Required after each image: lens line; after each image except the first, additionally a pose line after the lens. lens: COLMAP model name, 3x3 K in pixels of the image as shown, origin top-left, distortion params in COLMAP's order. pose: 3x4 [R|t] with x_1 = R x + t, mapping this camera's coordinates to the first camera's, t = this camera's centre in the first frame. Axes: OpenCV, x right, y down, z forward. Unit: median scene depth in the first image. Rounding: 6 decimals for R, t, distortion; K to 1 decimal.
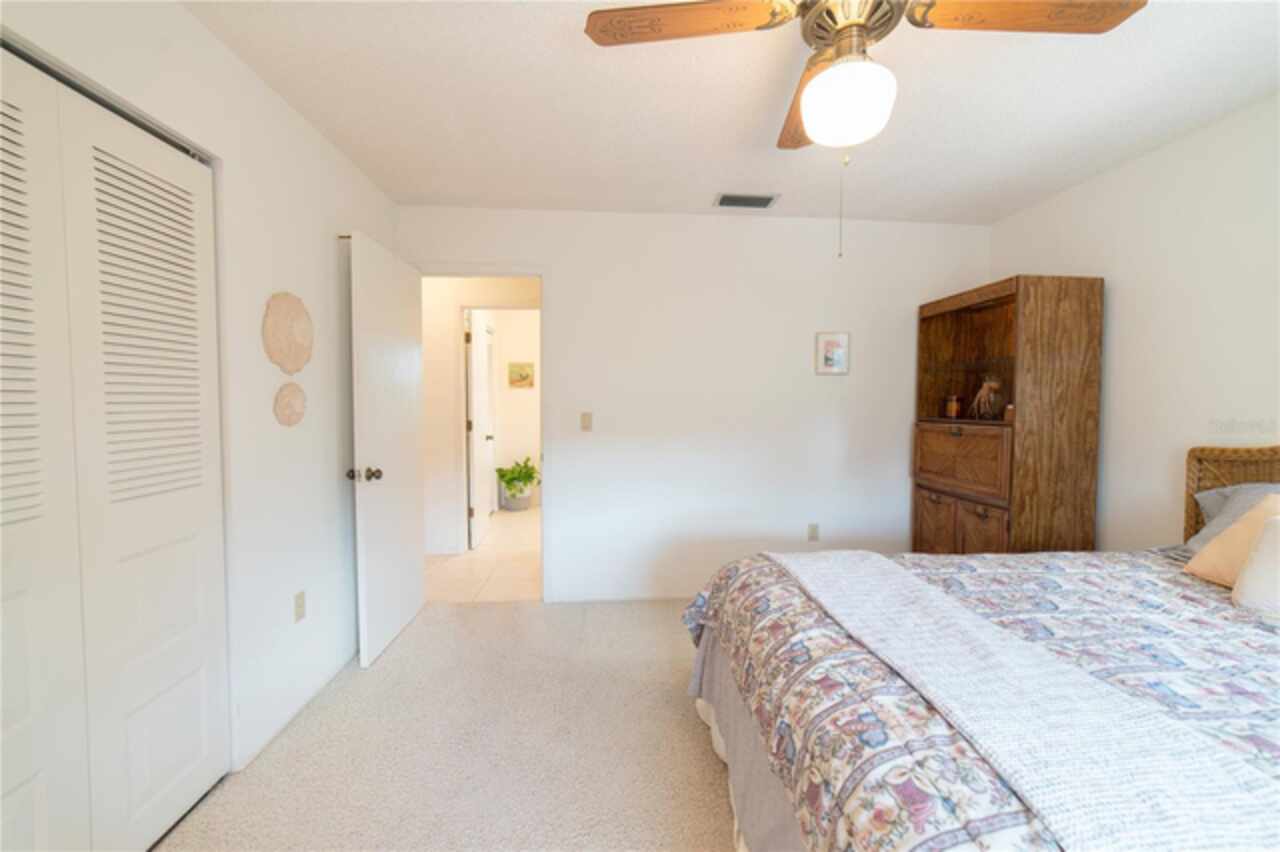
lens RADIAL K [[504.1, 0, 643.1], [0, 504.1, 420.7], [0, 0, 1]] dist [0.000692, 0.000301]
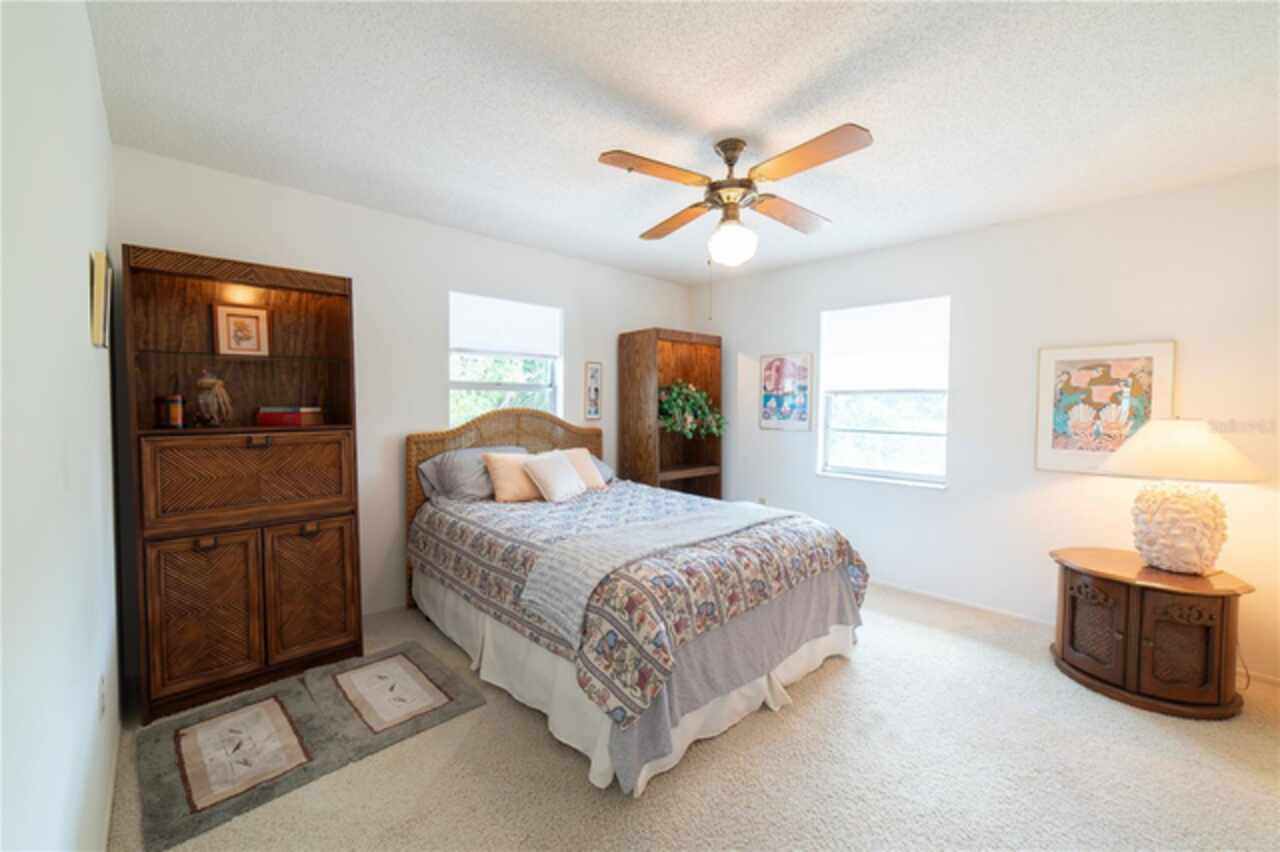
lens RADIAL K [[504.1, 0, 643.1], [0, 504.1, 420.7], [0, 0, 1]] dist [0.000692, 0.000301]
pose [[-0.673728, -0.022679, 0.738631, -0.329172], [0.023259, 0.998383, 0.051869, -0.036680], [-0.738613, 0.052126, -0.672111, 1.007789]]
